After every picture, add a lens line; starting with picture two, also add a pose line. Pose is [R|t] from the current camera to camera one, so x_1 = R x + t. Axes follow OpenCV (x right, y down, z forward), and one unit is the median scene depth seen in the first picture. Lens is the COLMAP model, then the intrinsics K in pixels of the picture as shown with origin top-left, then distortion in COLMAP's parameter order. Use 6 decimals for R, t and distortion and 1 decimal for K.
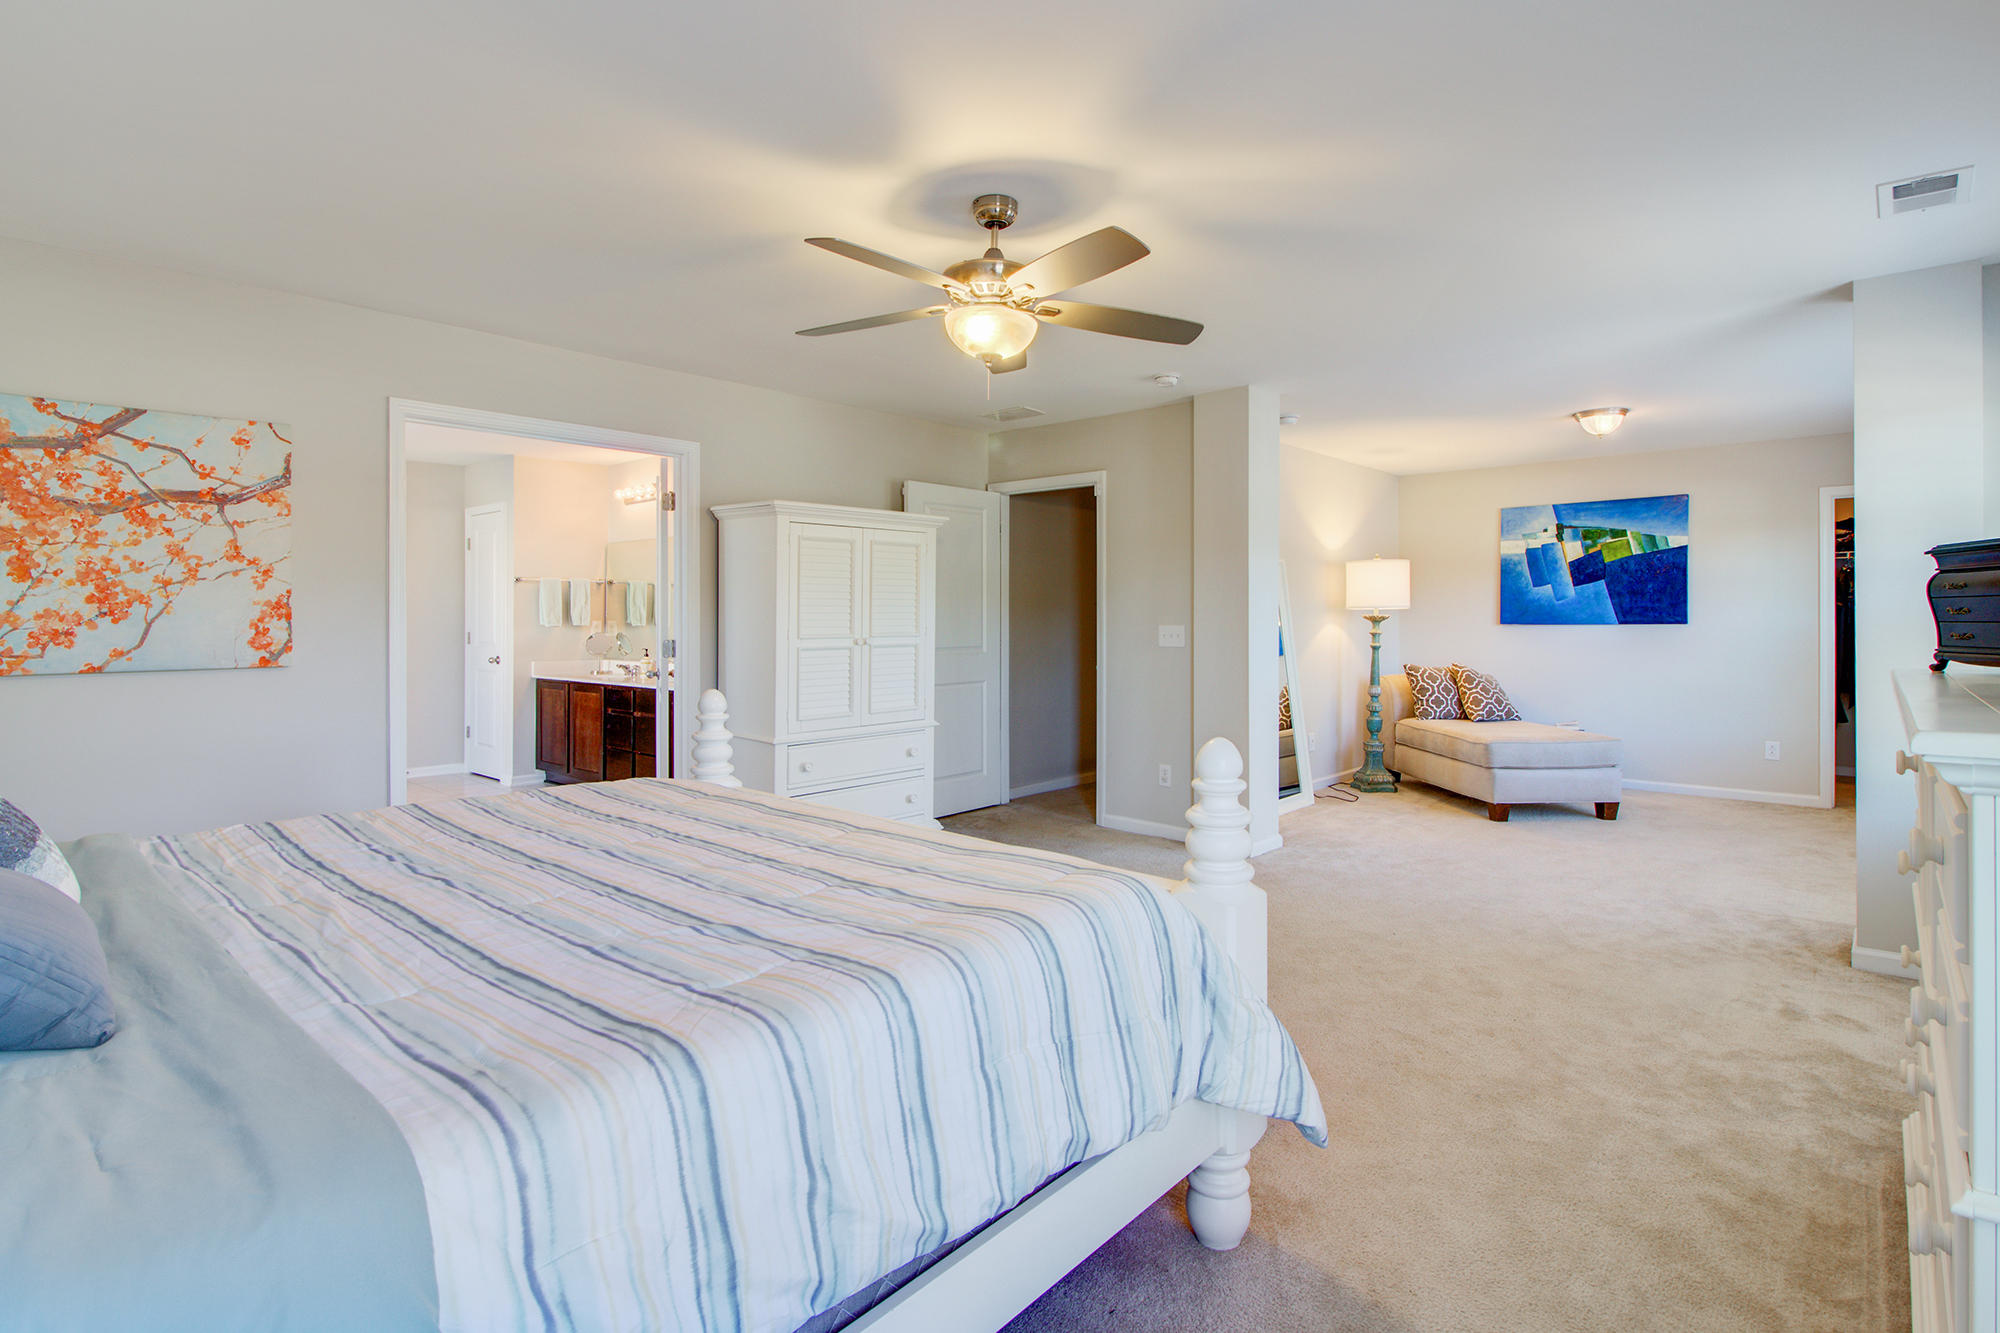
lens RADIAL K [[991.8, 0, 1008.2], [0, 991.8, 626.2], [0, 0, 1]] dist [-0.001508, -0.000469]
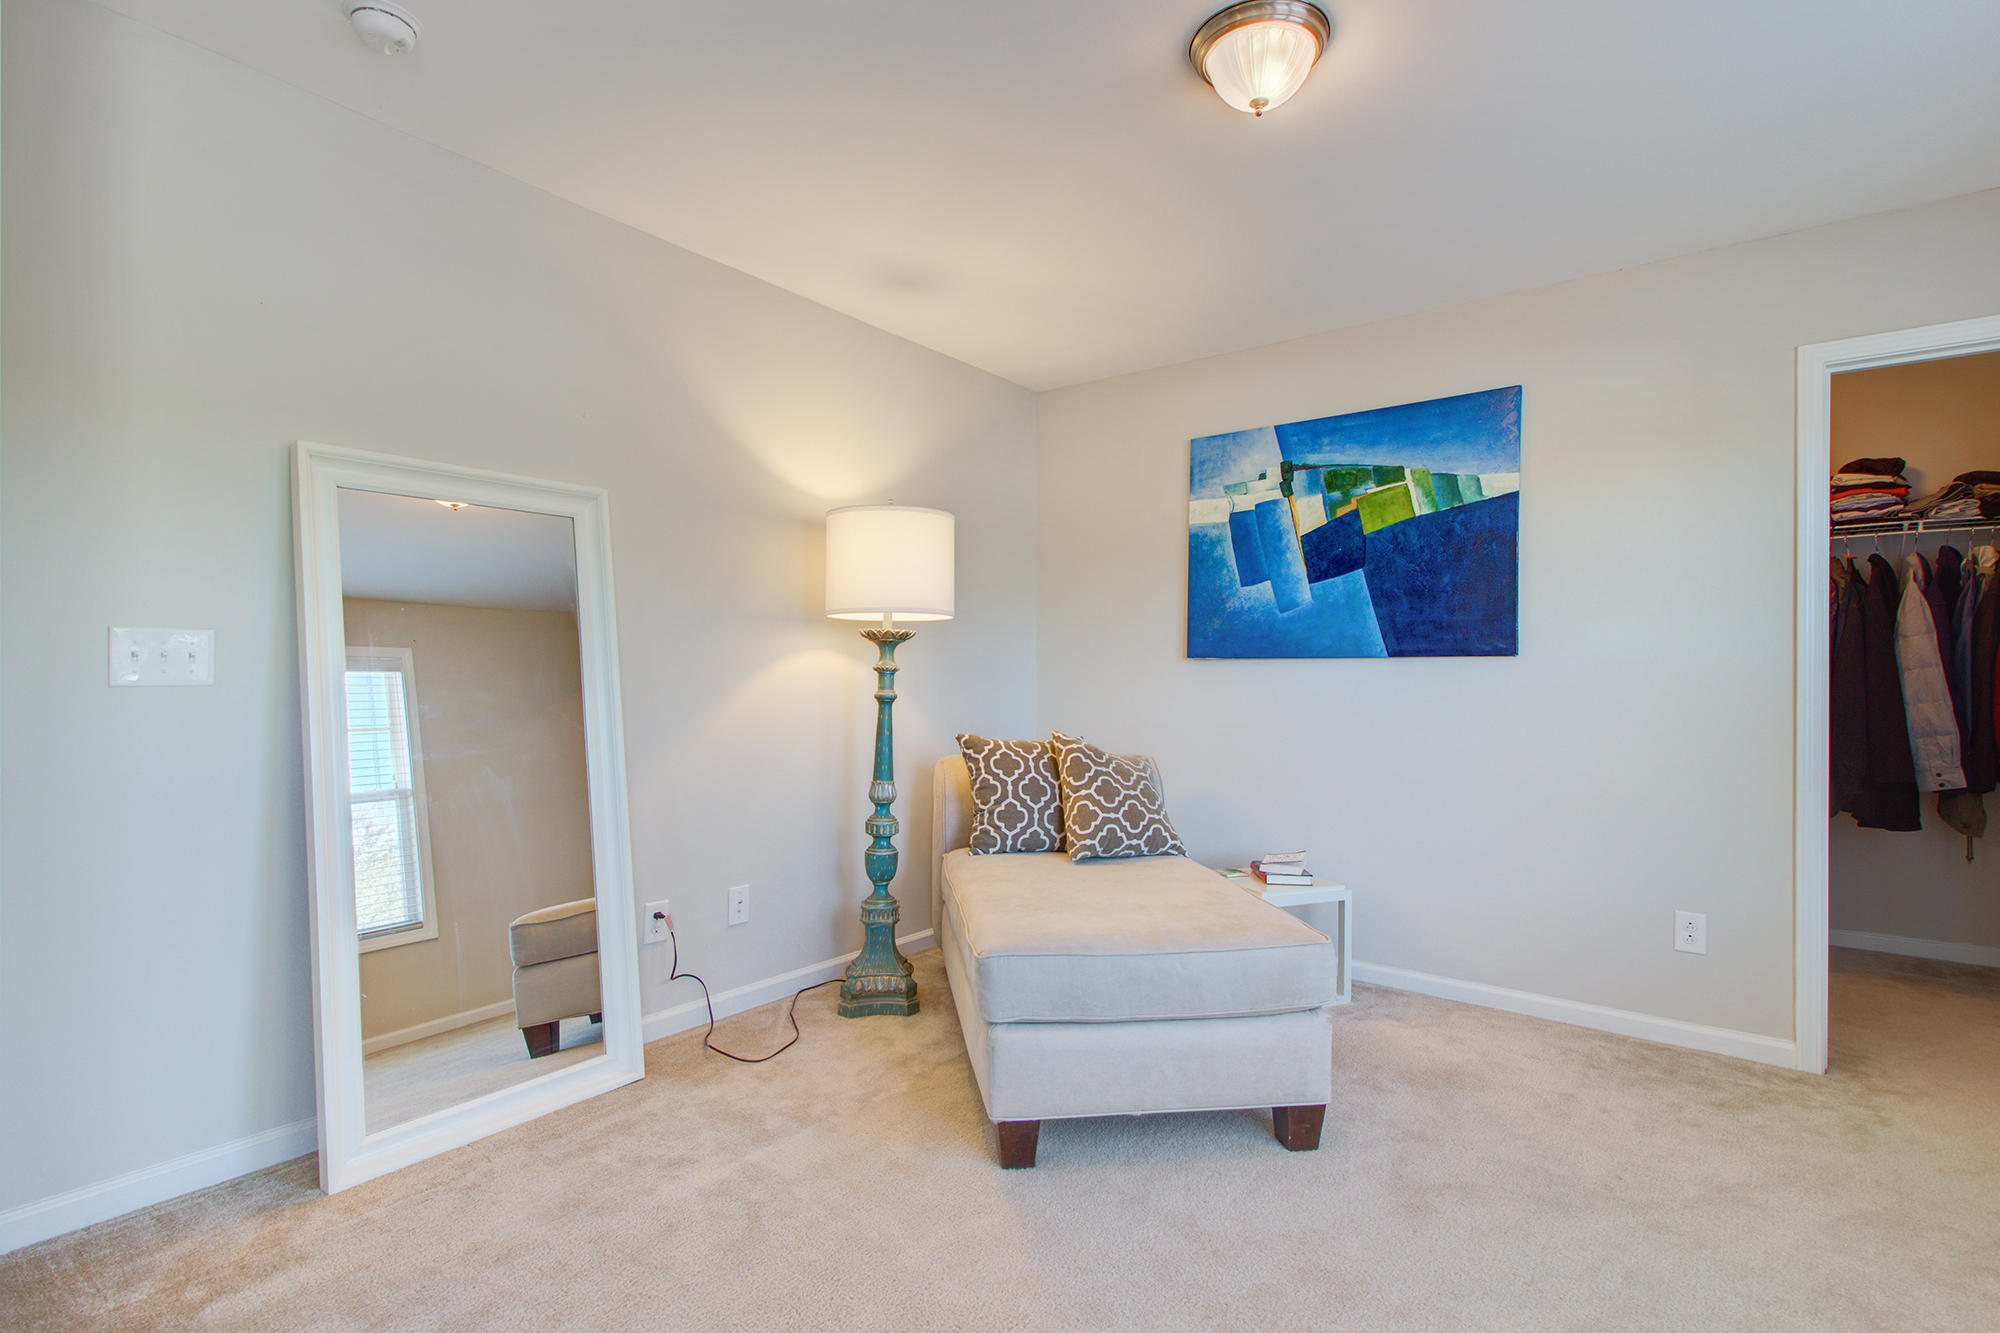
lens RADIAL K [[976.6, 0, 1000.0], [0, 976.6, 666.5], [0, 0, 1]] dist [0.001488, 0.000008]
pose [[0.996958, 0.012795, 0.076886, 0.388643], [-0.011484, 0.999782, -0.017461, 0.013587], [-0.077093, 0.016525, 0.996887, 0.533466]]
